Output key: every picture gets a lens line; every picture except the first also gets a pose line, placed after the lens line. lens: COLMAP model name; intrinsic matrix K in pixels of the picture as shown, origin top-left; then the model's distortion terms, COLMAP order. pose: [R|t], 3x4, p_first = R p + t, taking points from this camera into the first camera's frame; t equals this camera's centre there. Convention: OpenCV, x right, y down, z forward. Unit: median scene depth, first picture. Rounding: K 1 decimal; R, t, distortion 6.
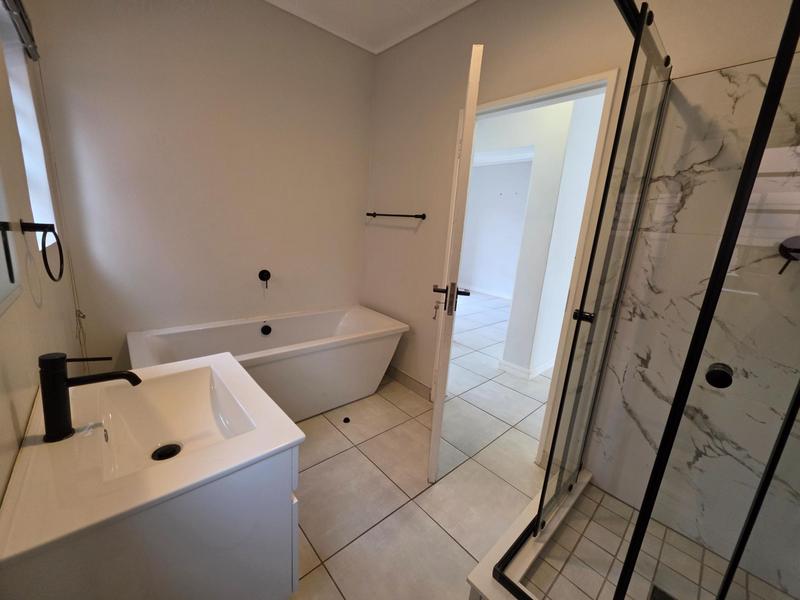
lens RADIAL K [[315.5, 0, 400.0], [0, 315.5, 300.0], [0, 0, 1]] dist [-0.000032, 0.000041]
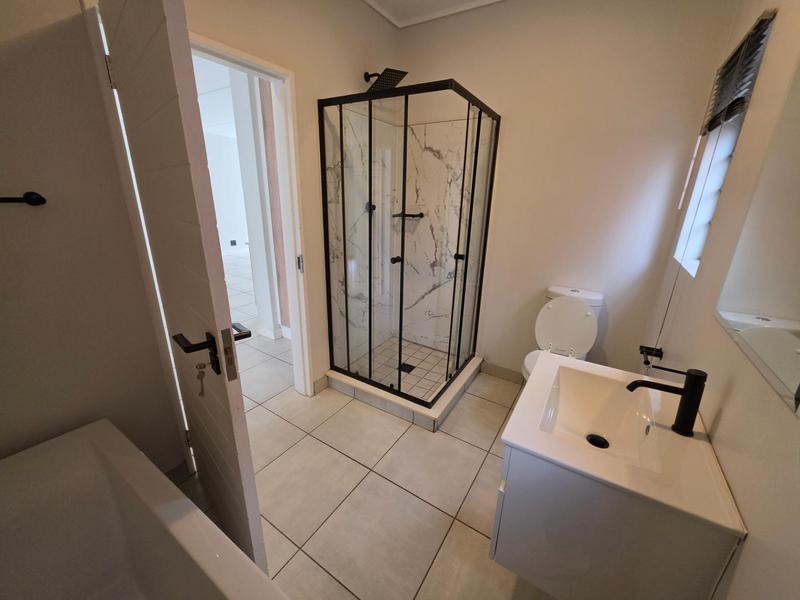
lens RADIAL K [[321.8, 0, 397.0], [0, 321.8, 294.5], [0, 0, 1]] dist [-0.001483, -0.000061]
pose [[-0.251632, -0.375533, 0.891996, -0.879697], [0.159589, 0.892936, 0.420948, -0.442486], [-0.954575, 0.248276, -0.164760, 1.089390]]
